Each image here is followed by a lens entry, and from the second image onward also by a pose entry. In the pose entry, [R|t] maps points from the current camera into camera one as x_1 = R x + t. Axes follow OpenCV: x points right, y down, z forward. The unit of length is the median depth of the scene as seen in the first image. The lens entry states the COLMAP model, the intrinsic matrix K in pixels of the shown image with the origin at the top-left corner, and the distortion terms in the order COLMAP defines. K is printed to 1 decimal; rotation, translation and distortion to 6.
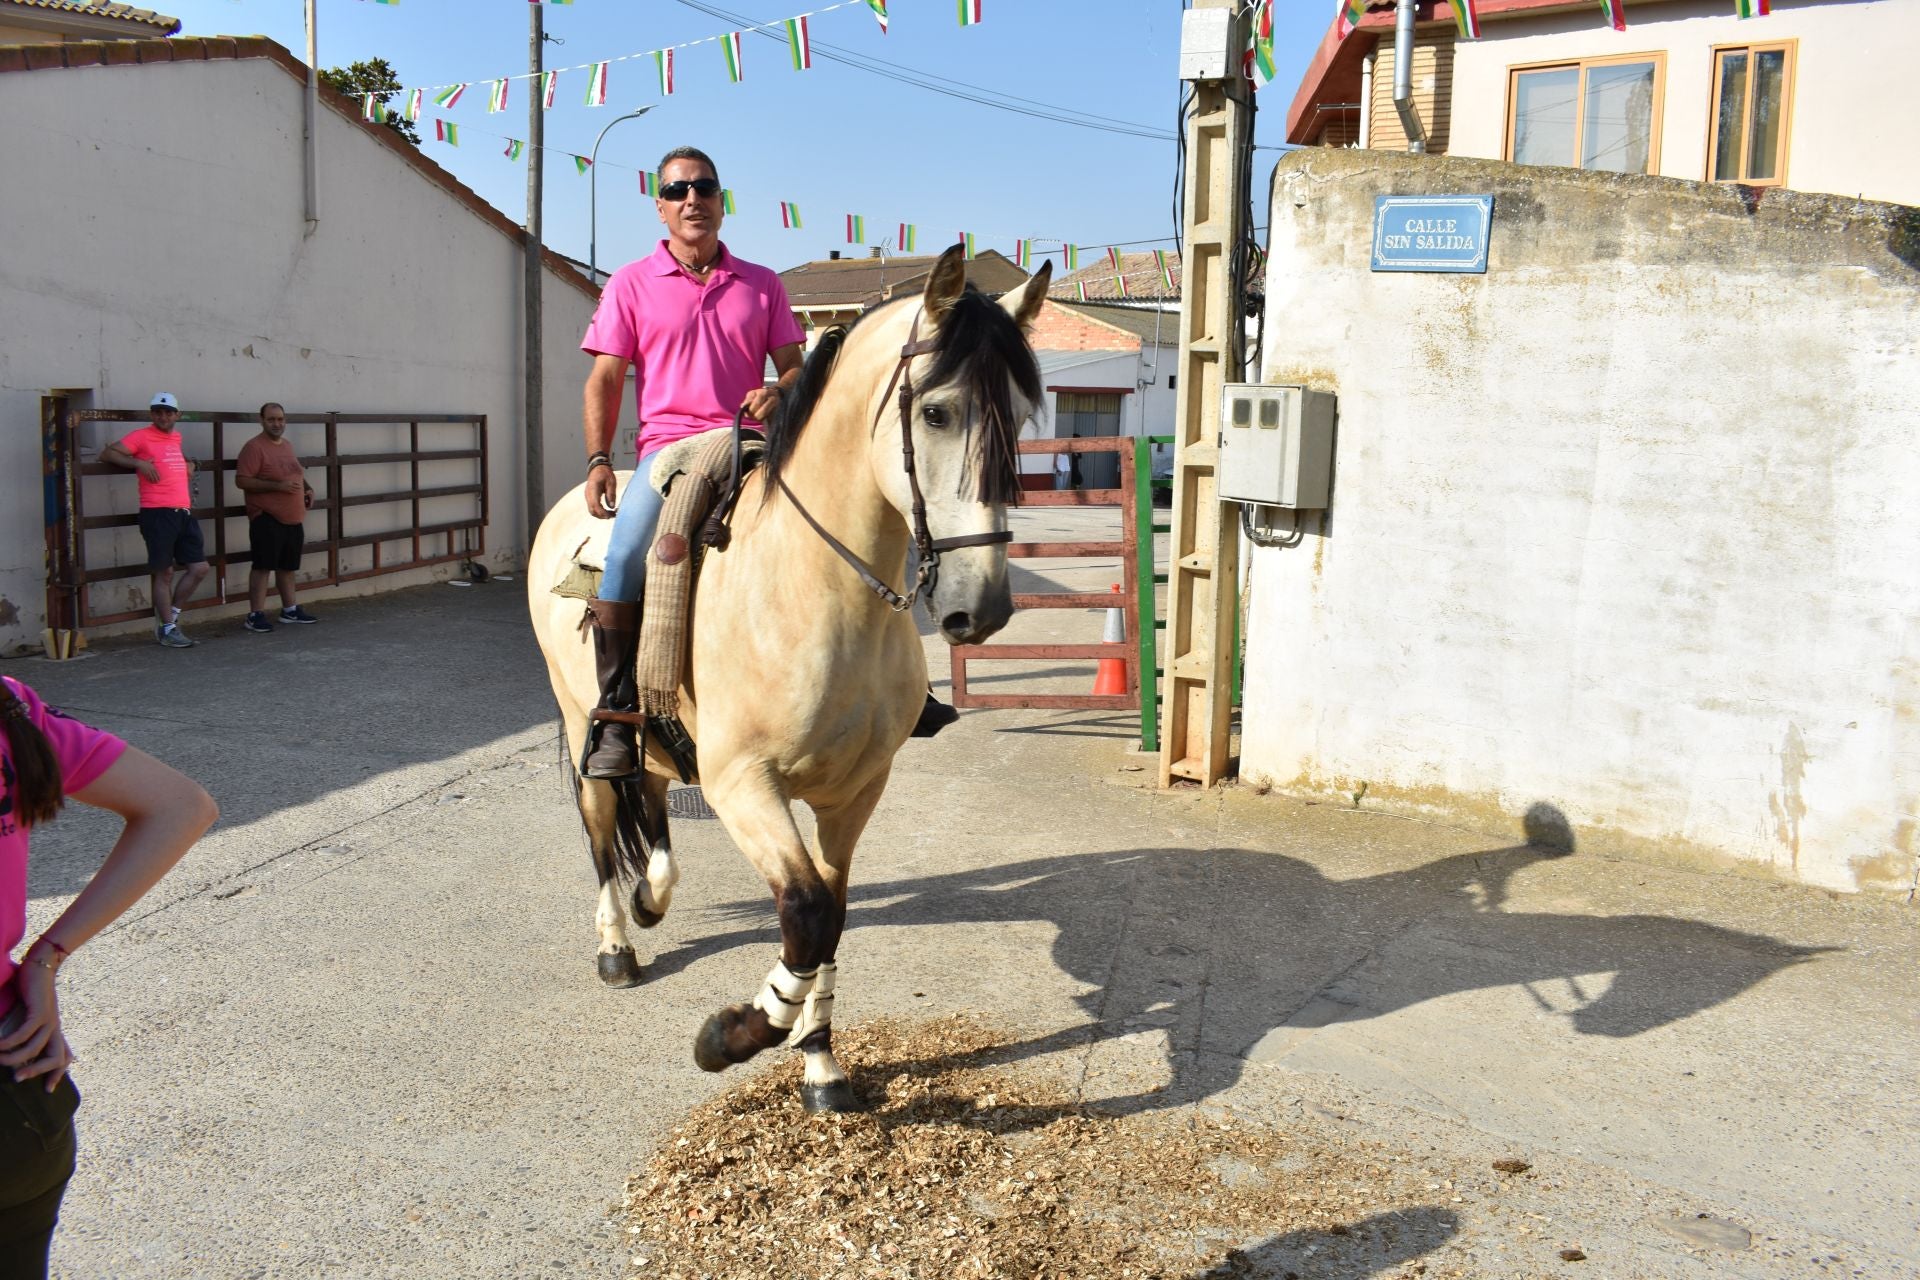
lens RADIAL K [[1564.8, 0, 960.0], [0, 1564.8, 640.0], [0, 0, 1]] dist [-0.072545, 0.000561]
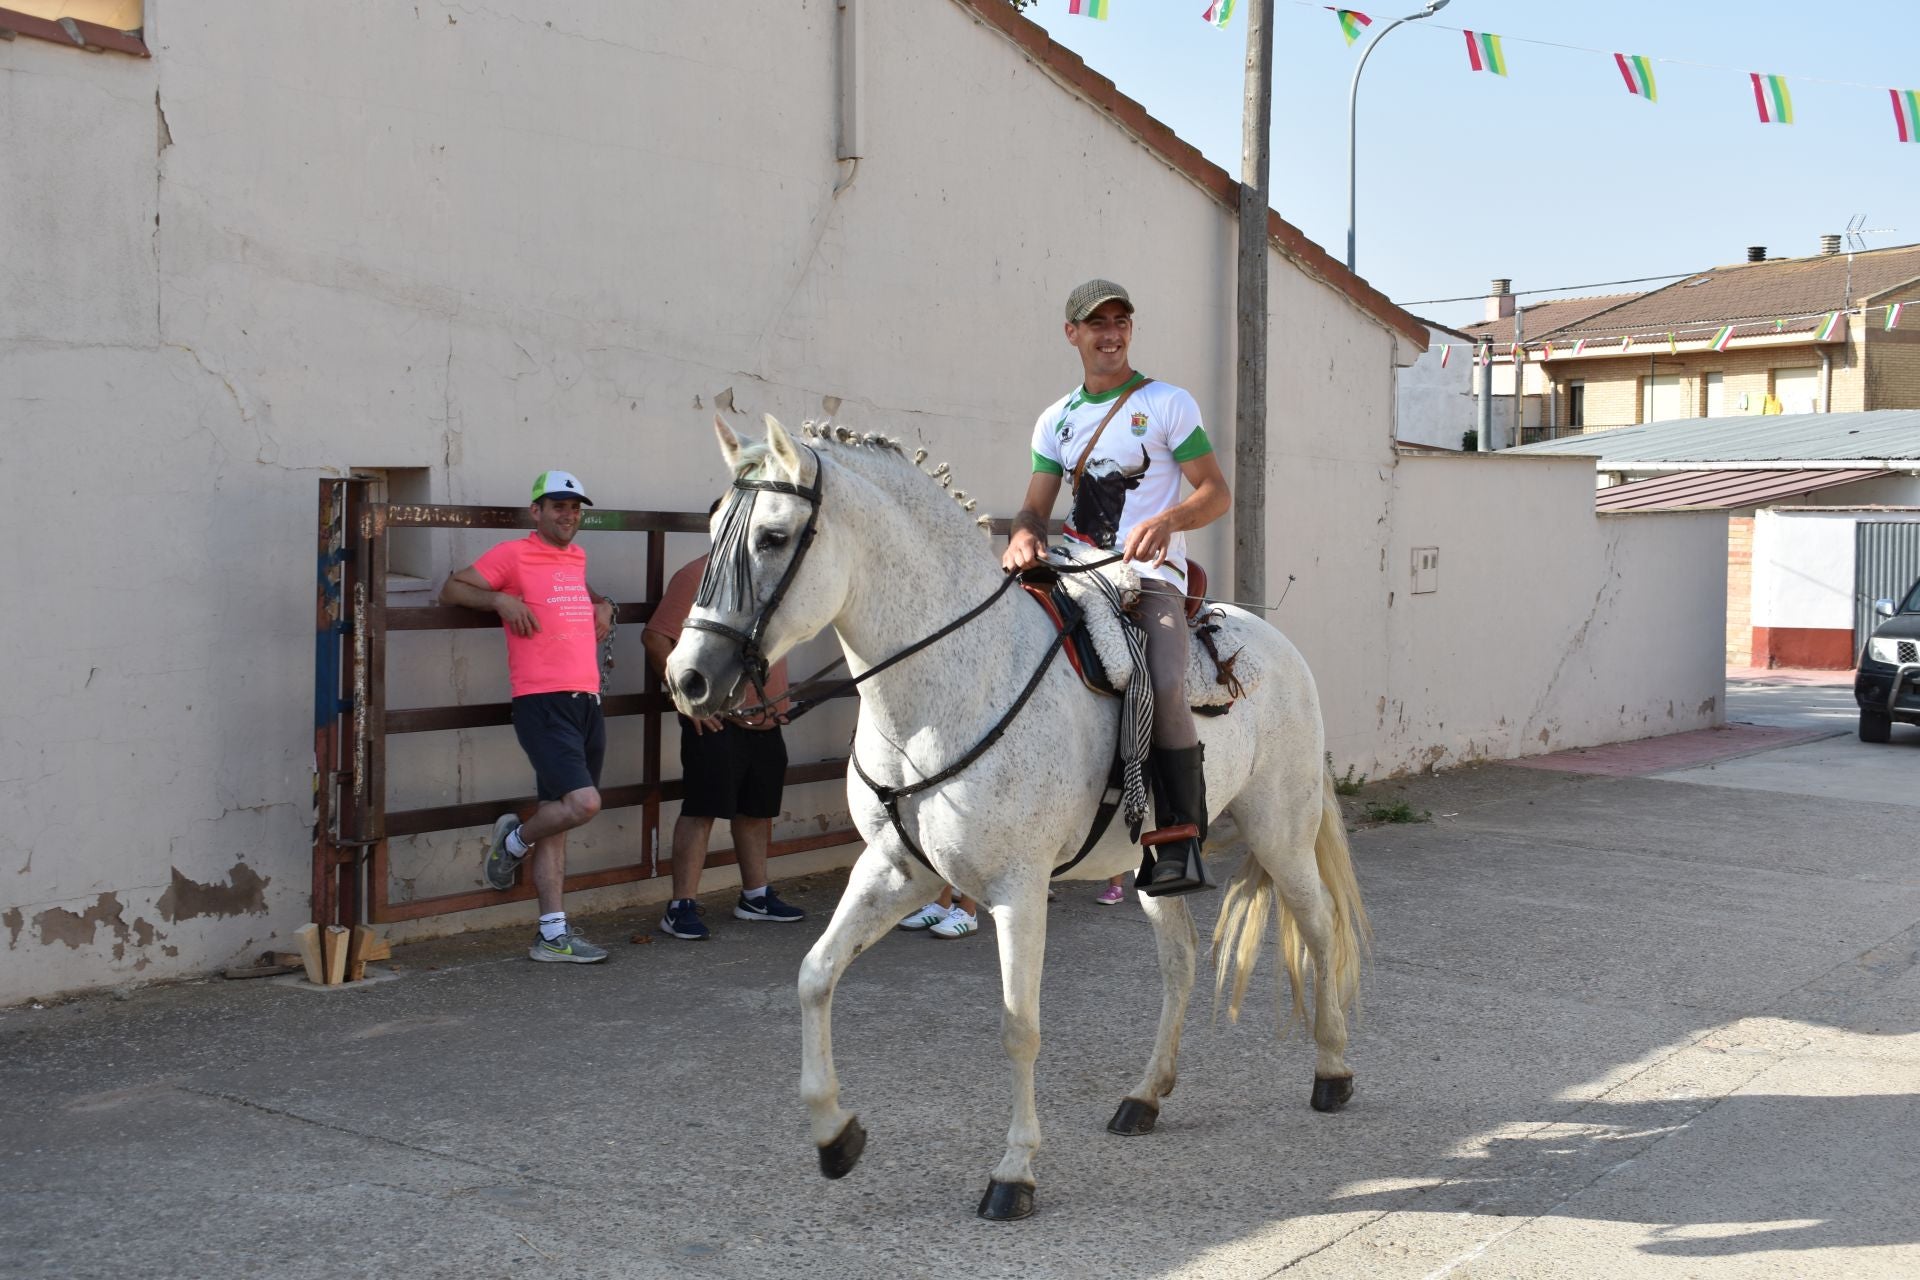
lens RADIAL K [[1929.2, 0, 960.0], [0, 1929.2, 640.0], [0, 0, 1]] dist [-0.062775, 0.007261]
pose [[0.917860, 0.001169, -0.396903, -0.133161], [-0.040808, 0.994974, -0.091440, -0.051249], [0.394801, 0.100126, 0.913295, 0.467543]]
